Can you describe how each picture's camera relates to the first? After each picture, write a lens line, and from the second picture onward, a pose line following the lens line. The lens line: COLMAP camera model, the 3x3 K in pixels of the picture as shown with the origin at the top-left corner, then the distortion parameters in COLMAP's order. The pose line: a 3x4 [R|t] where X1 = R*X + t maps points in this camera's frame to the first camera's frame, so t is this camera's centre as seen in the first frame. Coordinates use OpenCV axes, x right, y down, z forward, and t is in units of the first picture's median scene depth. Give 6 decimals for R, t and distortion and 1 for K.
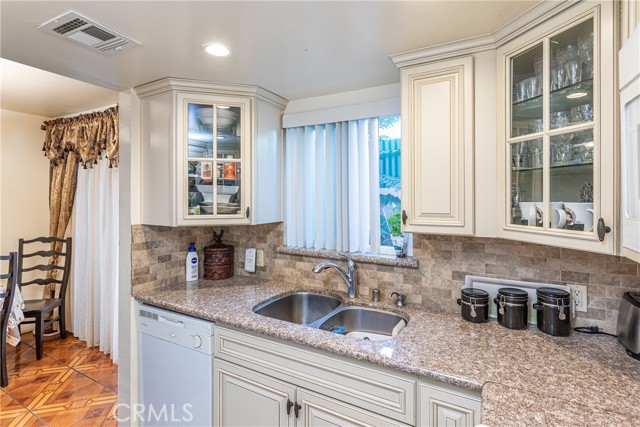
lens RADIAL K [[309.3, 0, 318.9], [0, 309.3, 200.2], [0, 0, 1]] dist [-0.000600, -0.000077]
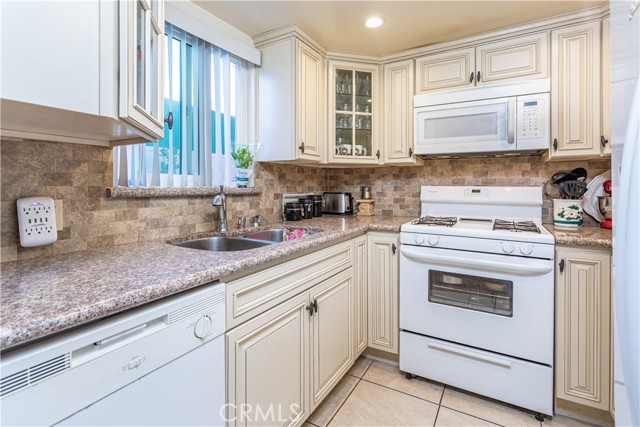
lens RADIAL K [[312.1, 0, 317.5], [0, 312.1, 184.9], [0, 0, 1]] dist [0.001099, 0.000098]
pose [[0.032474, -0.000901, 0.999472, -0.896337], [-0.002999, 0.999995, 0.000999, 0.176487], [-0.999468, -0.003029, 0.032472, 0.713745]]
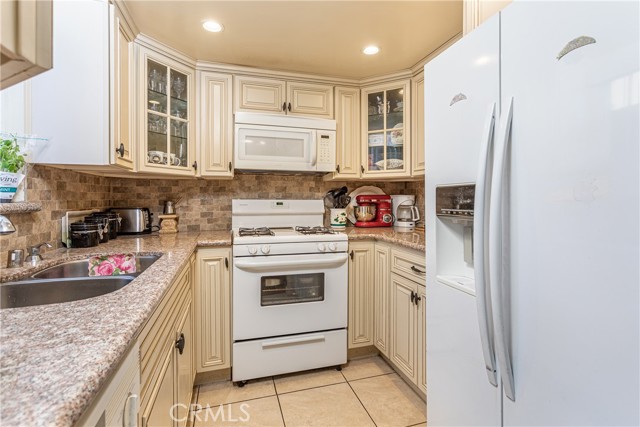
lens RADIAL K [[309.3, 0, 318.9], [0, 309.3, 200.2], [0, 0, 1]] dist [-0.000600, -0.000077]
pose [[-0.708928, -0.004664, 0.705265, -0.773235], [-0.002221, 0.999988, 0.004380, 0.177344], [-0.705277, 0.001538, -0.708930, 1.026758]]
